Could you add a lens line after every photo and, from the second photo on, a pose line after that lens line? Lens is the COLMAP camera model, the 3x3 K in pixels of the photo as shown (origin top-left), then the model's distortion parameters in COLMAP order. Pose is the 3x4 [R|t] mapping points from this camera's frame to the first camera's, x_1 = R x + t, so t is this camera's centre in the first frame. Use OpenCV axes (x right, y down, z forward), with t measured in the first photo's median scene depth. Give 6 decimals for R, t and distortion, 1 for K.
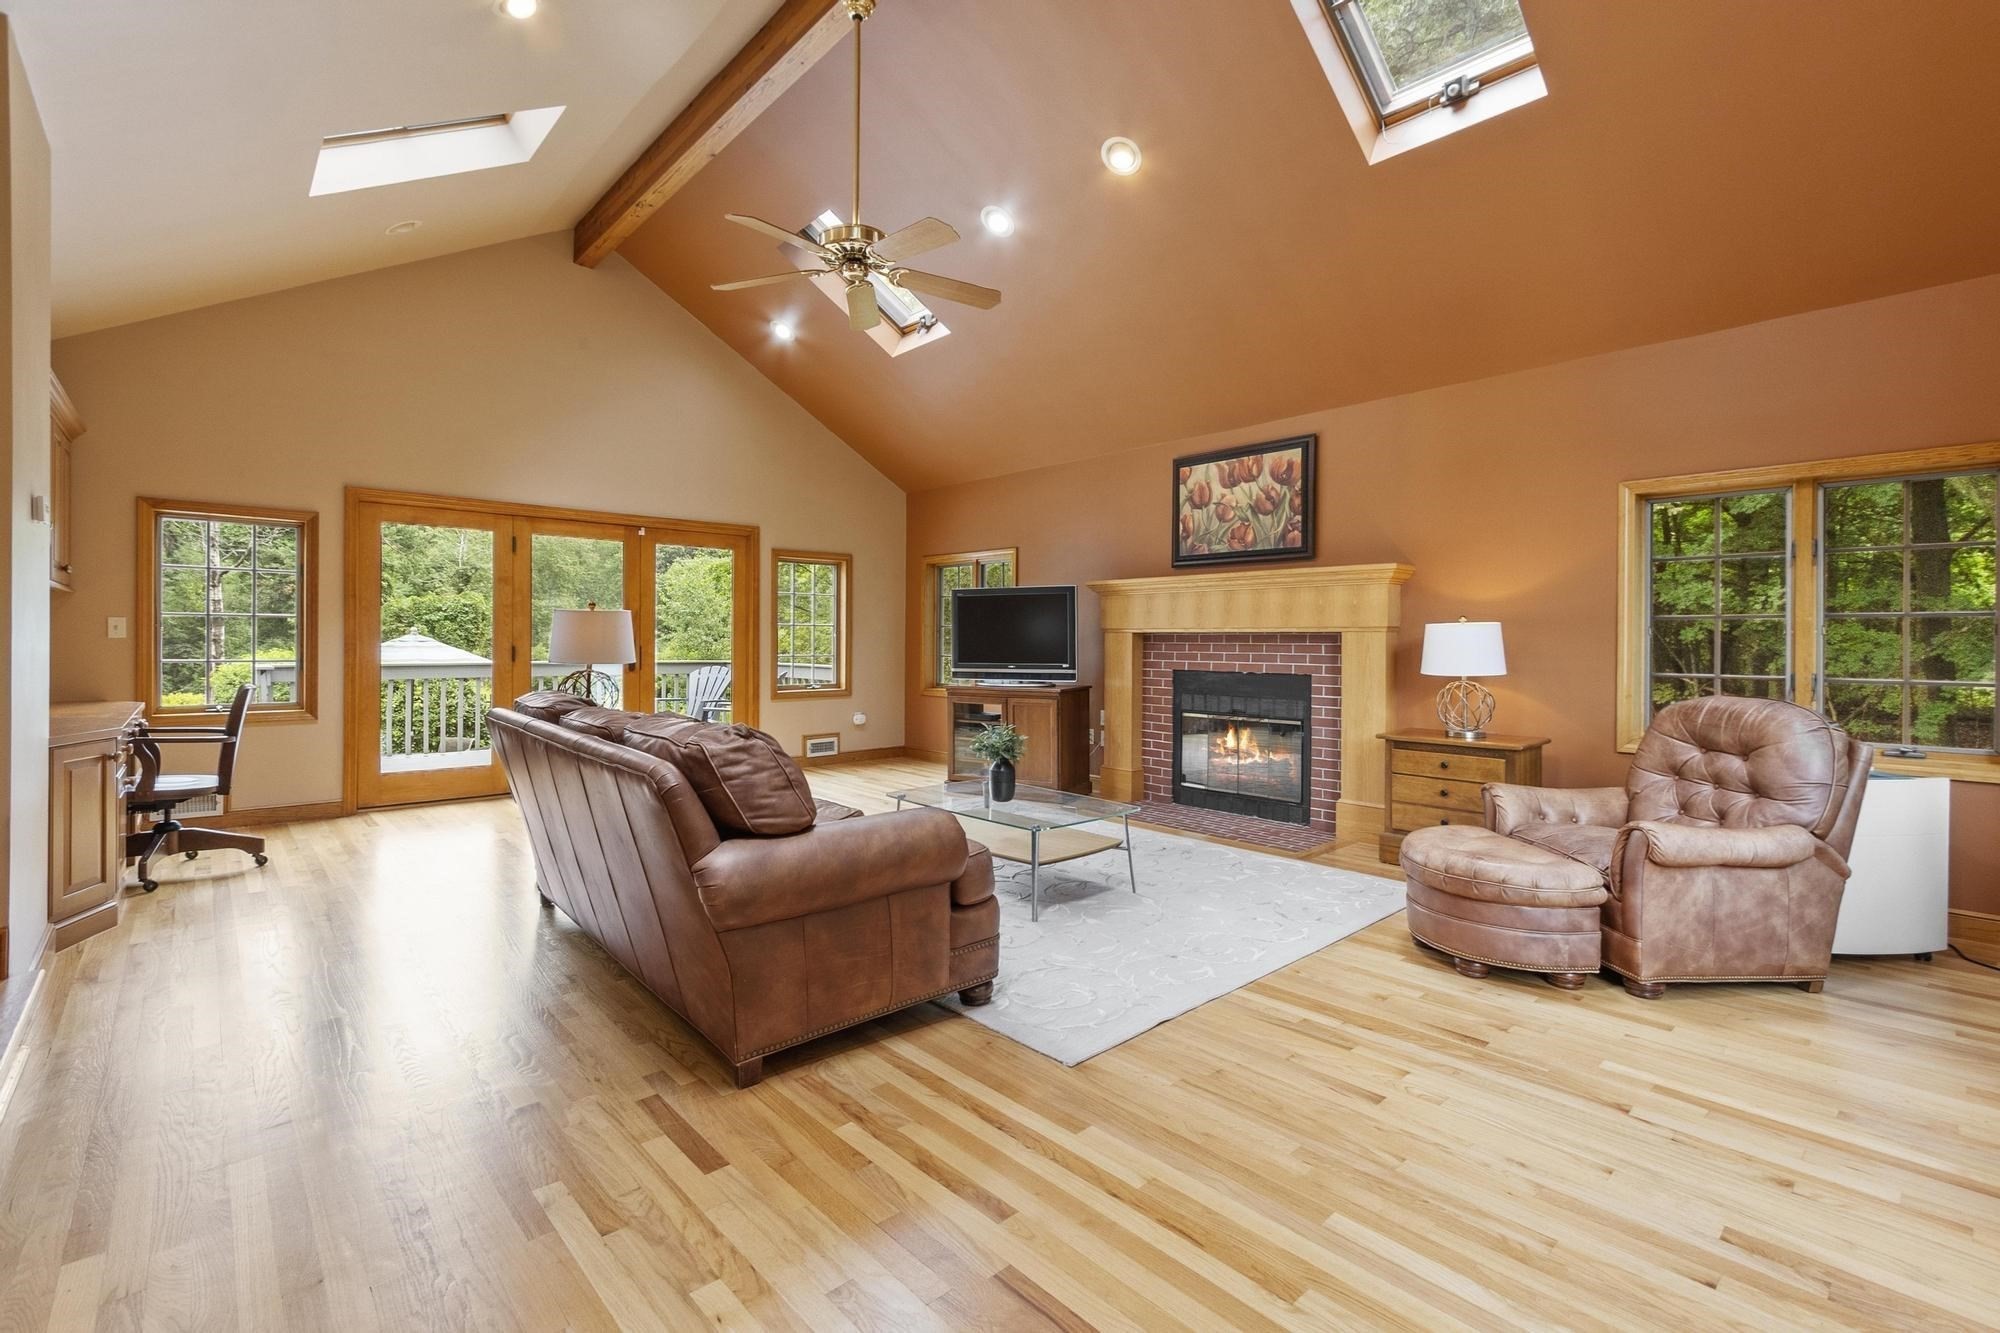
lens RADIAL K [[873.5, 0, 1022.8], [0, 873.5, 641.4], [0, 0, 1]] dist [0.003143, 0.000409]
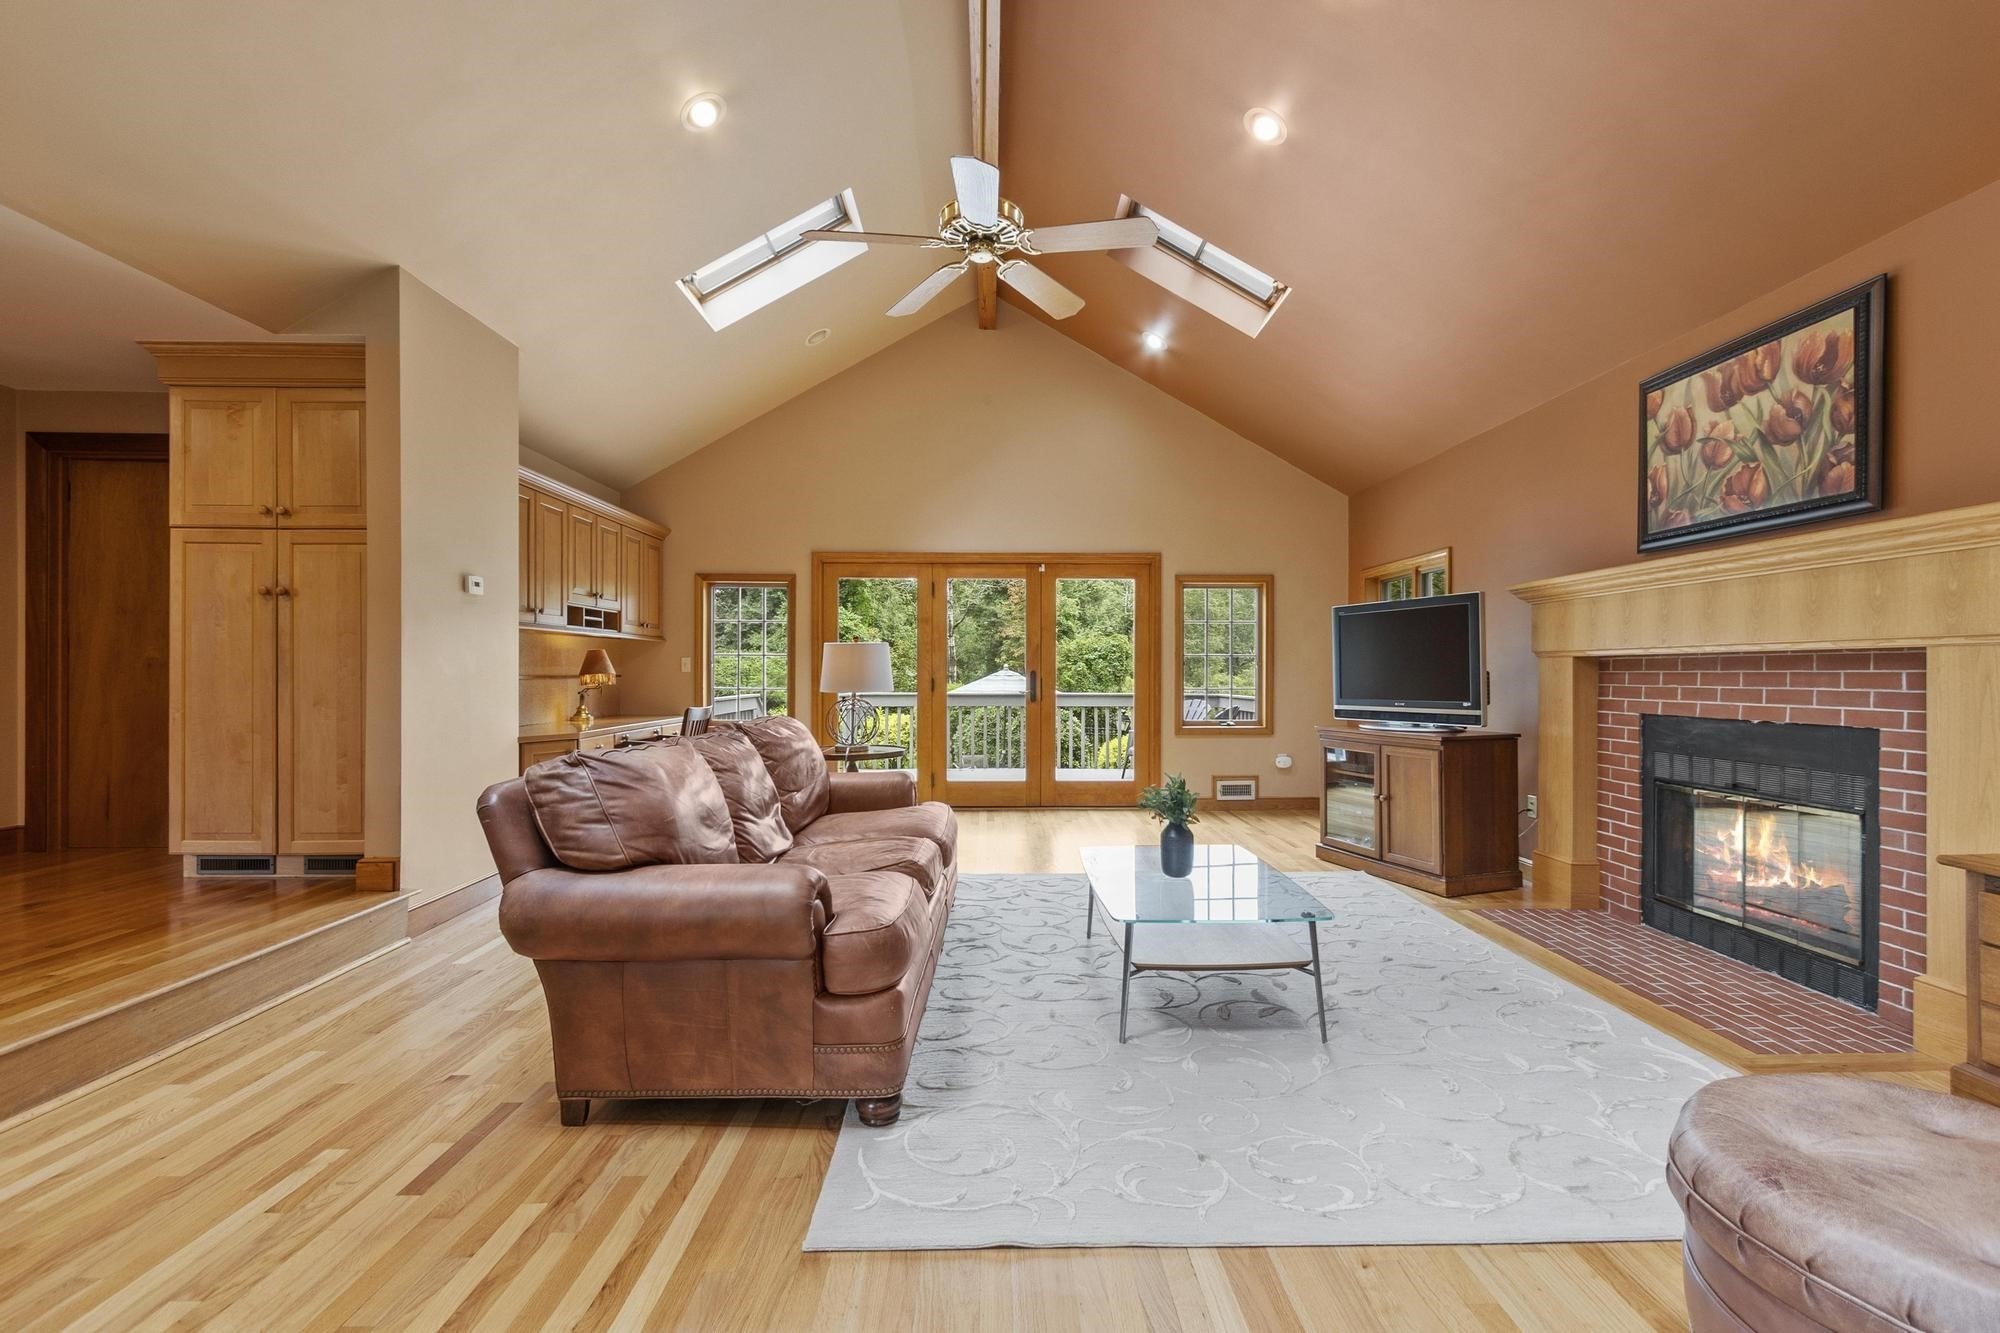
lens RADIAL K [[873.5, 0, 1011.4], [0, 873.5, 671.3], [0, 0, 1]] dist [0.003143, 0.000409]
pose [[0.745354, -0.006402, -0.666638, 0.267779], [0.002425, 0.999973, -0.006893, 0.005184], [0.666665, 0.003521, 0.745349, 0.230224]]
